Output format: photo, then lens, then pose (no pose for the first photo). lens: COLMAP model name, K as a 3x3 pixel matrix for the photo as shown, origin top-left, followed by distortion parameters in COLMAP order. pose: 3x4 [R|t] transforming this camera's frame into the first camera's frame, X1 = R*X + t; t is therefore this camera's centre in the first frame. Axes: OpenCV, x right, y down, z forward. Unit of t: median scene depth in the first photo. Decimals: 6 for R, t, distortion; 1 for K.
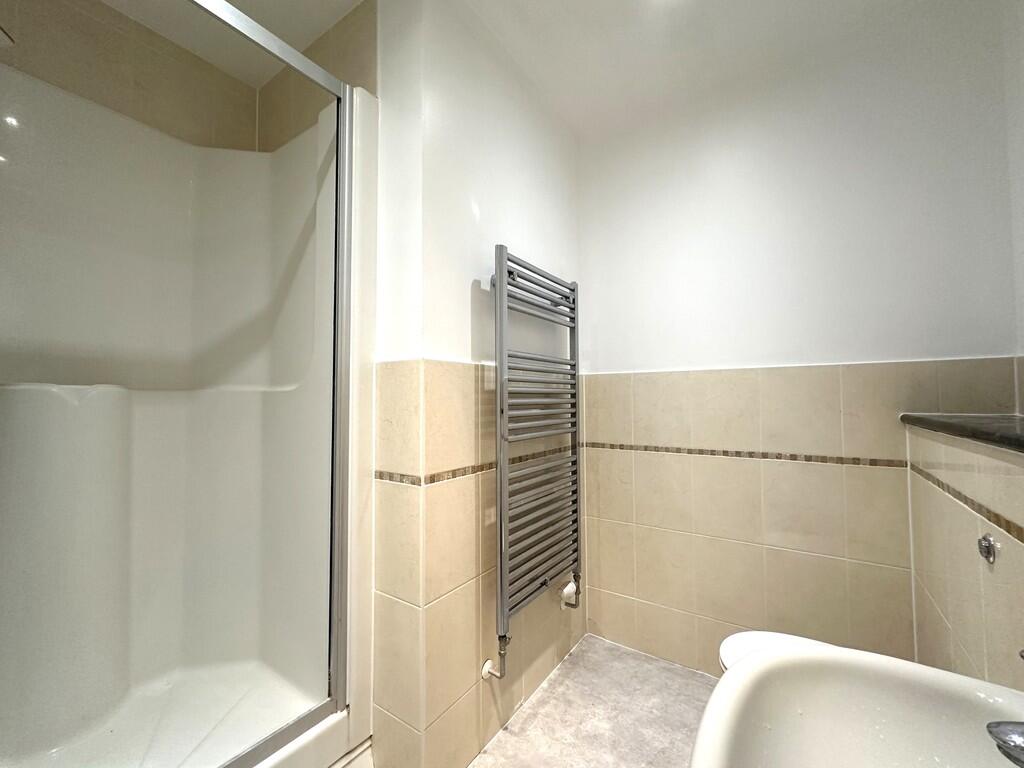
lens RADIAL K [[416.2, 0, 512.0], [0, 416.2, 384.0], [0, 0, 1]] dist [-0.007795, -0.000046]
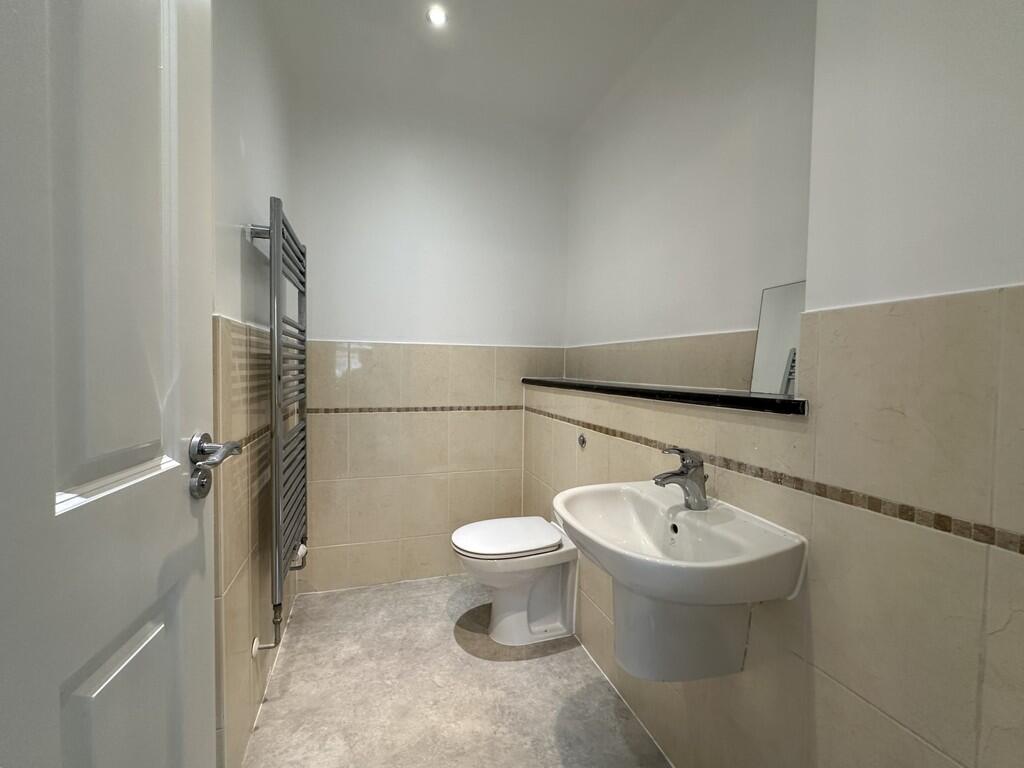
lens RADIAL K [[416.2, 0, 512.0], [0, 416.2, 384.0], [0, 0, 1]] dist [-0.007795, -0.000046]
pose [[0.616054, -0.017109, 0.787518, -0.377059], [-0.046387, 0.997241, 0.057953, 0.000720], [-0.786337, -0.072233, 0.613561, -0.005044]]
